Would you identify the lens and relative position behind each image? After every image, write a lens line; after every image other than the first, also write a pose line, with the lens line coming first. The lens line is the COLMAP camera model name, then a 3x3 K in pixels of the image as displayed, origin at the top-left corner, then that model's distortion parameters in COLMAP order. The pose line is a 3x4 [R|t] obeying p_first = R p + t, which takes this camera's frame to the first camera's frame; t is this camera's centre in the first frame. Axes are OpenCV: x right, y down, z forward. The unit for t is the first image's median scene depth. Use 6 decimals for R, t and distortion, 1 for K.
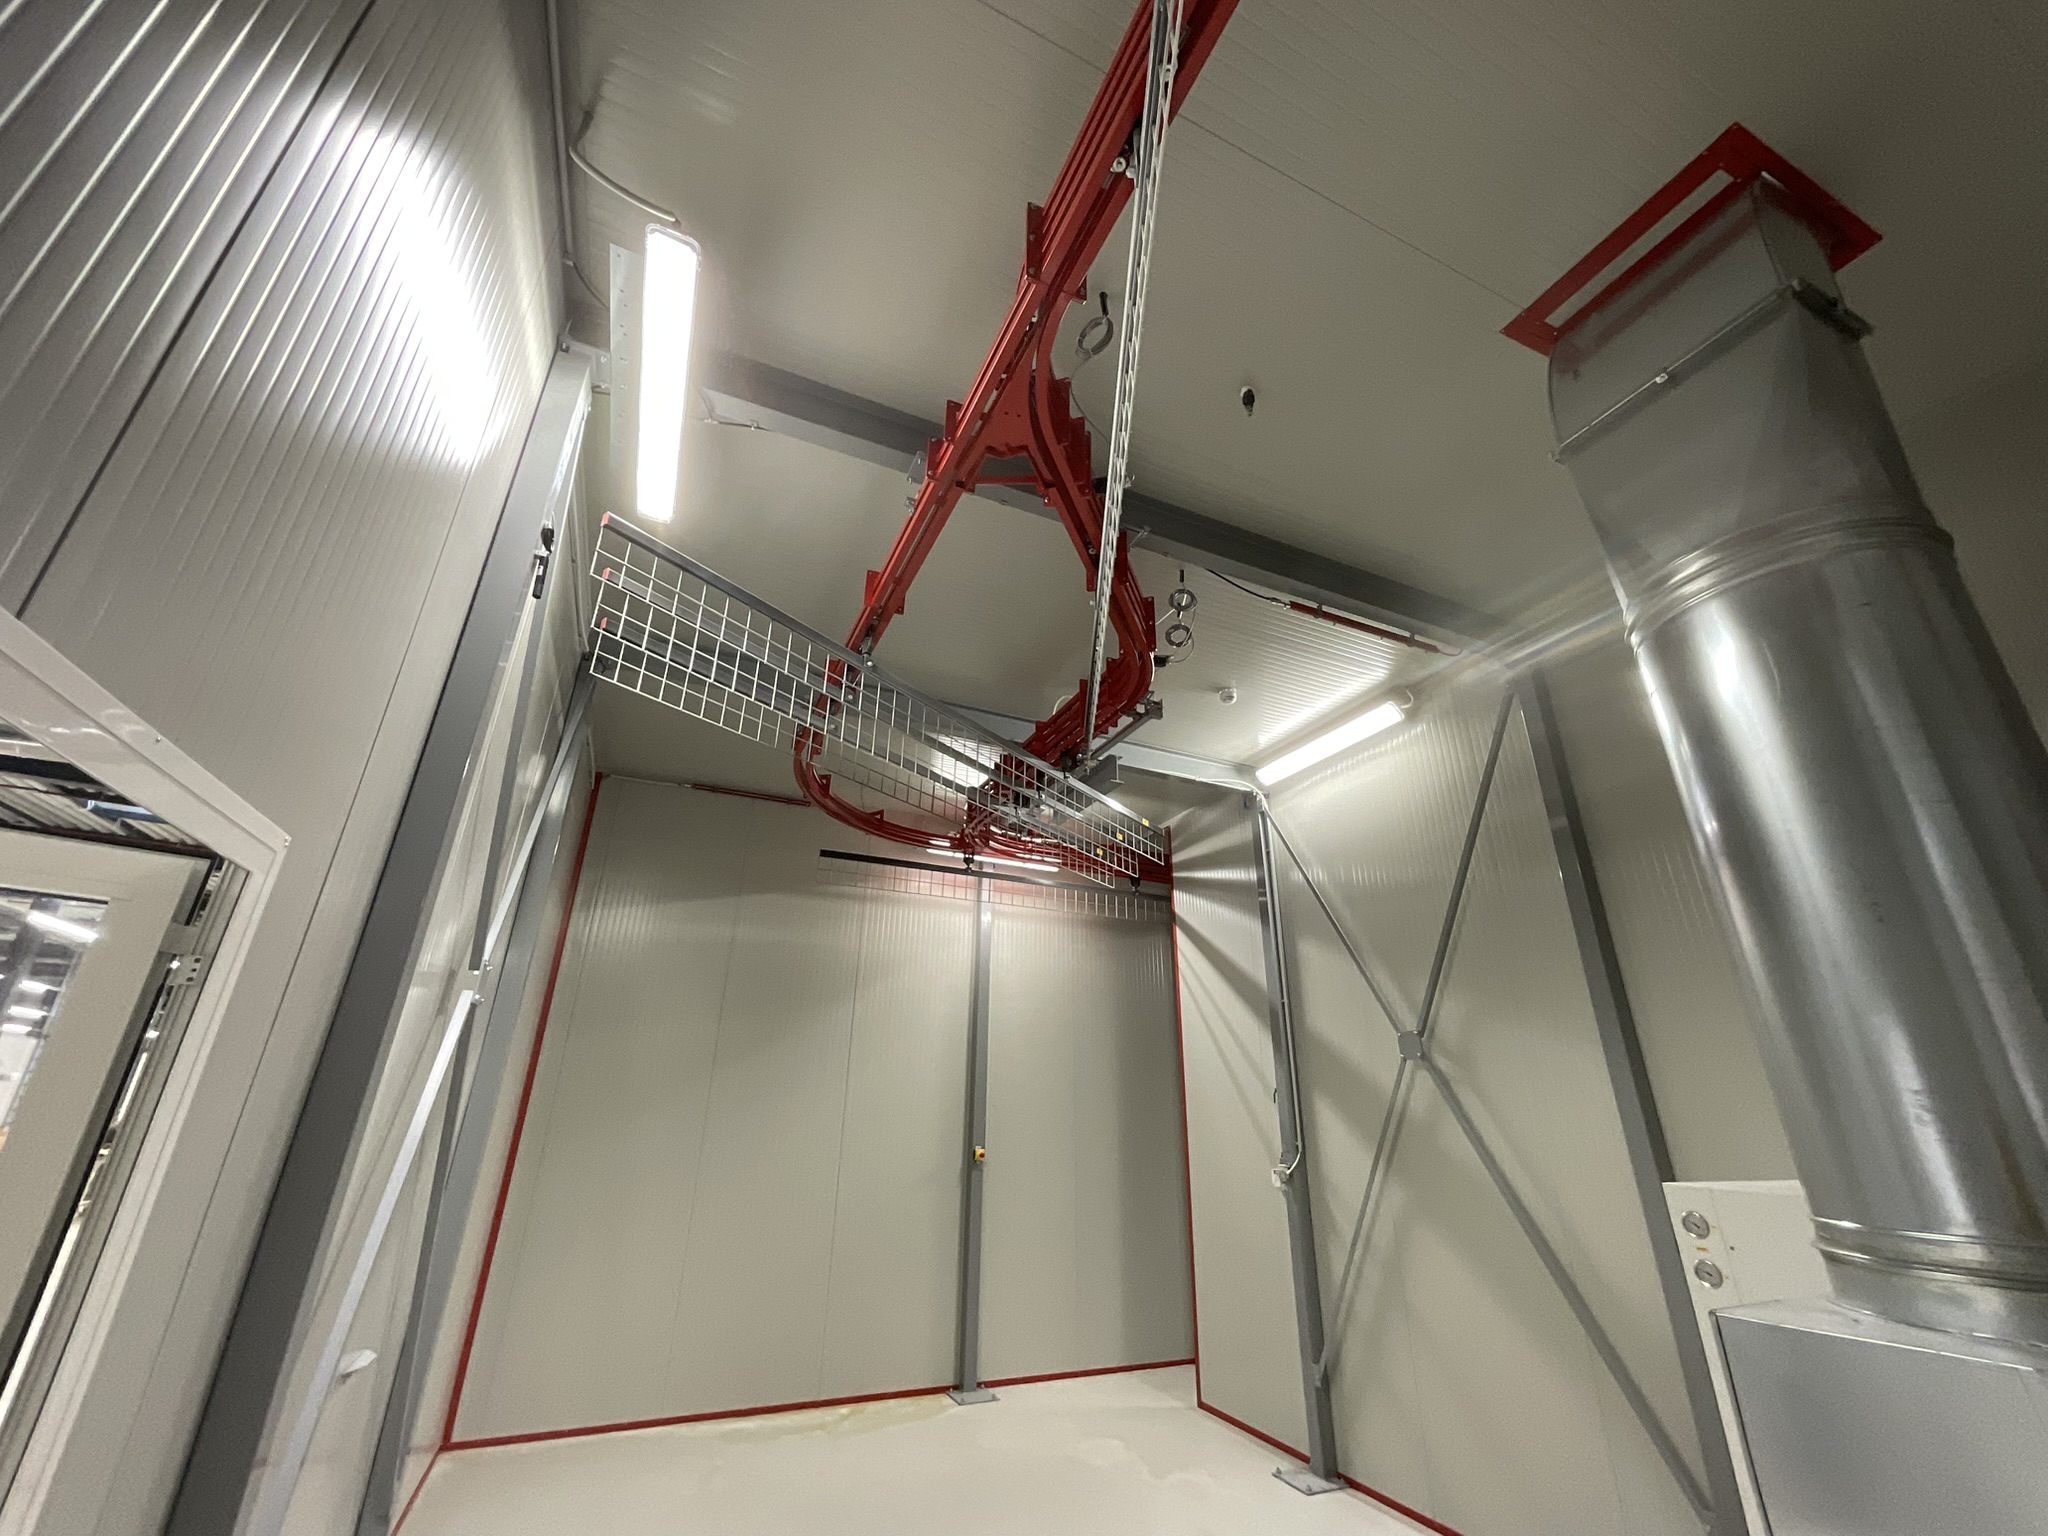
lens RADIAL K [[834.3, 0, 1026.2], [0, 834.3, 769.8], [0, 0, 1]] dist [-0.000492, 0.000687]
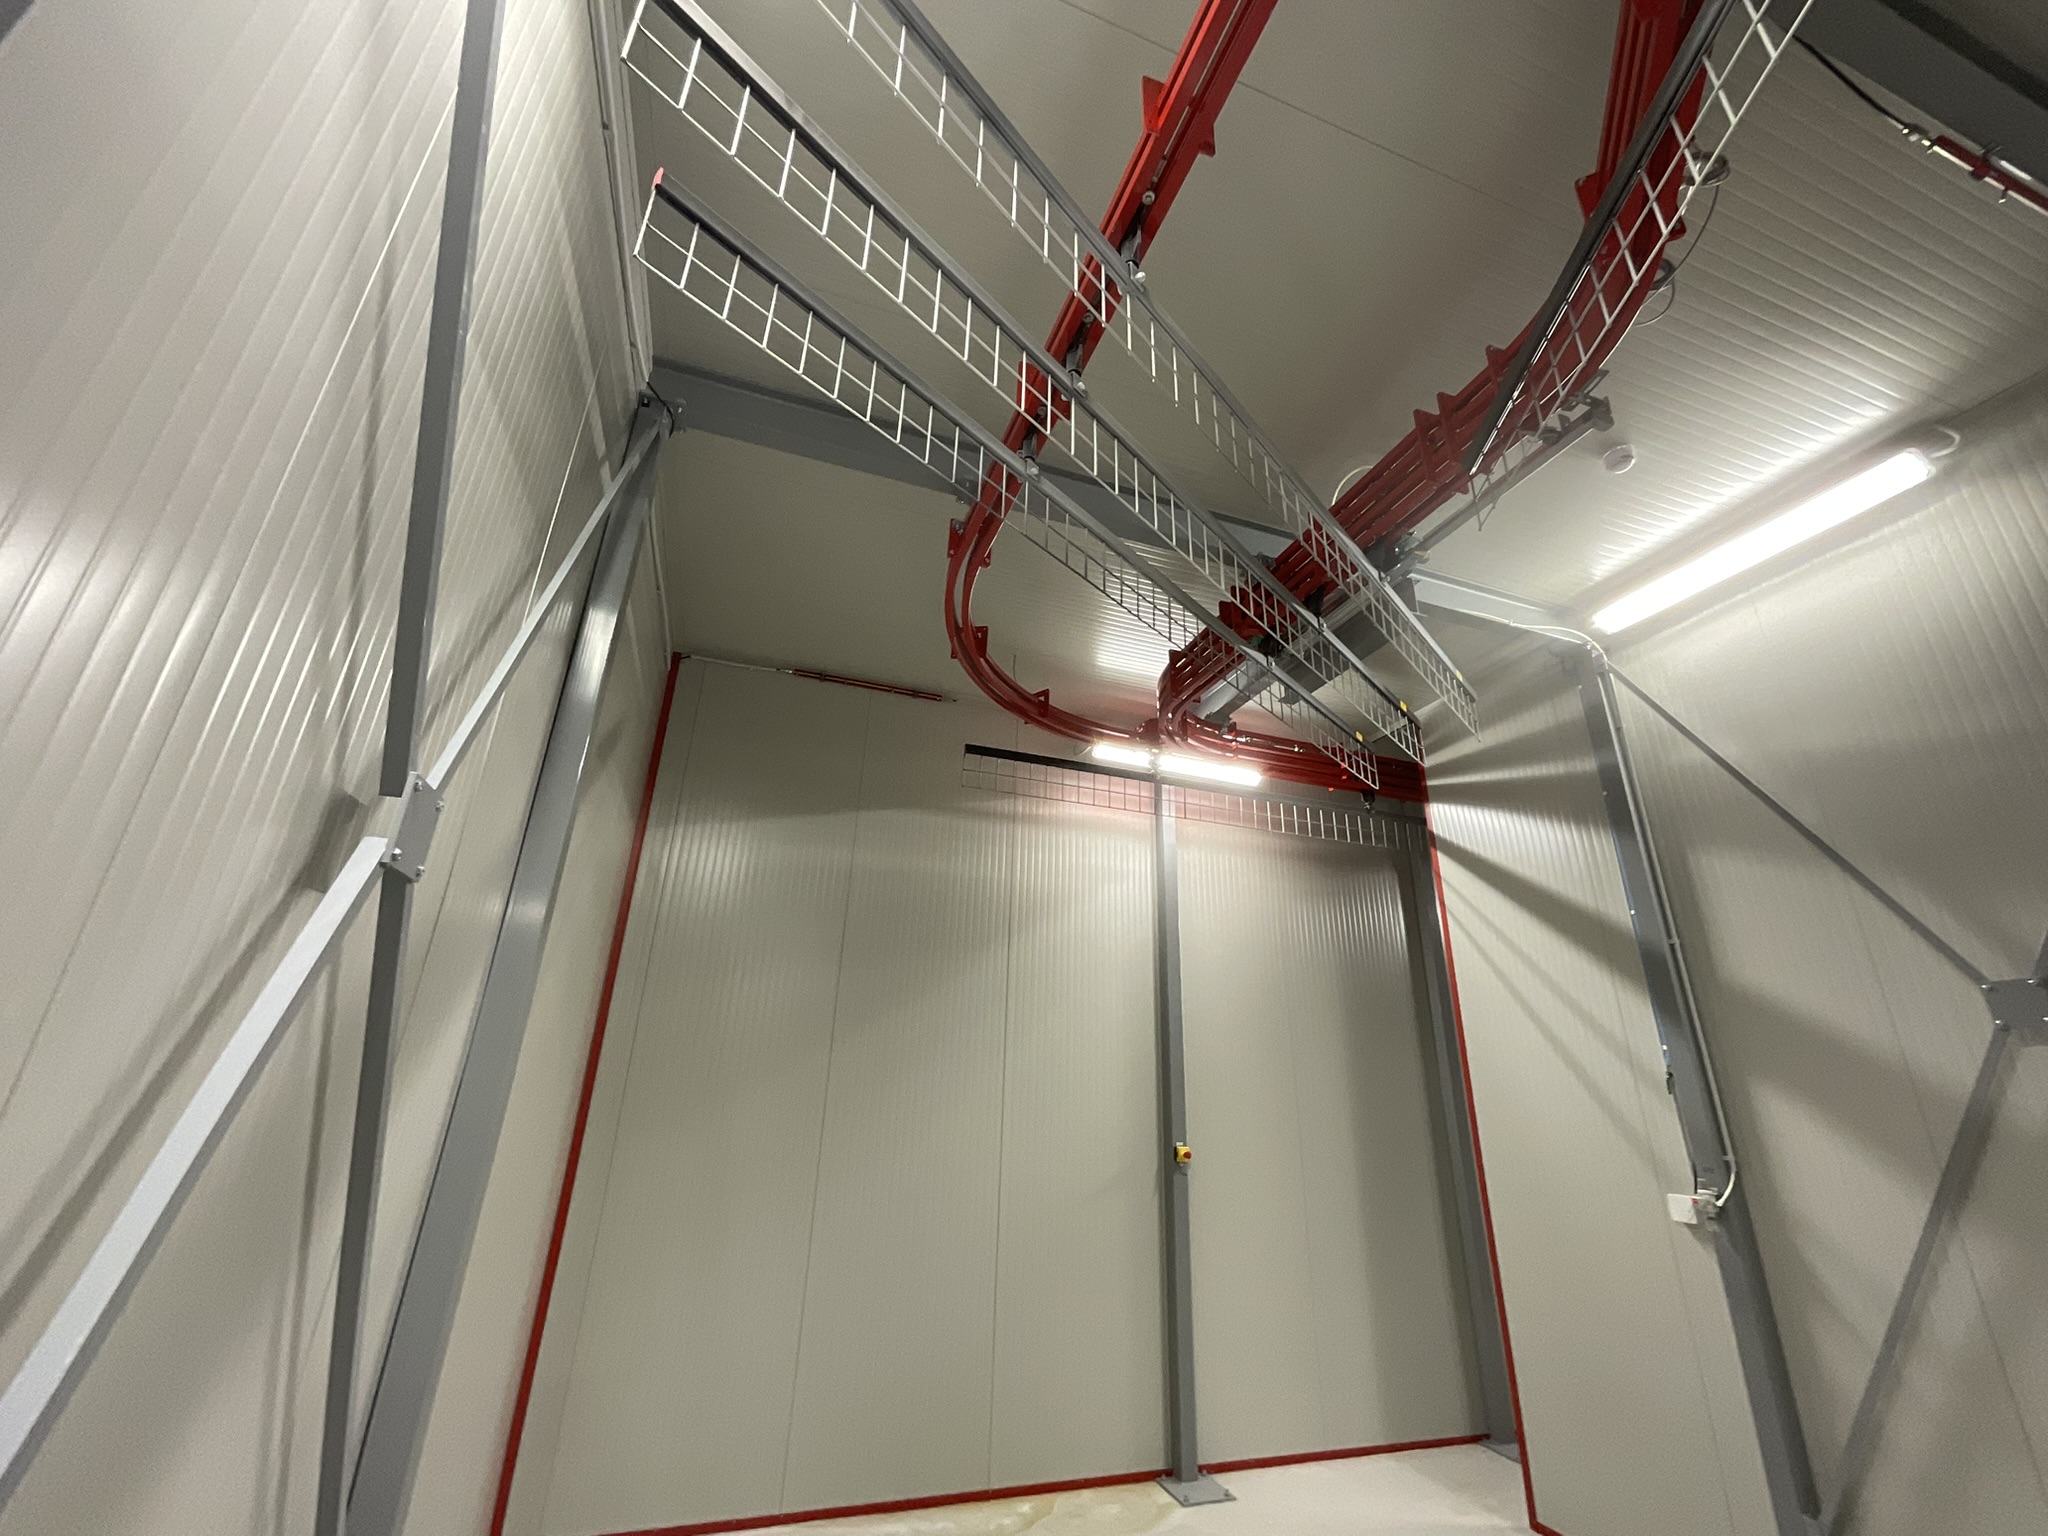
lens RADIAL K [[834.3, 0, 1024.4], [0, 834.3, 768.0], [0, 0, 1]] dist [-0.000492, 0.000687]
pose [[0.995762, -0.016448, -0.090489, -0.138119], [0.018505, 0.999588, 0.021938, 0.110612], [0.090091, -0.023520, 0.995656, 0.286555]]
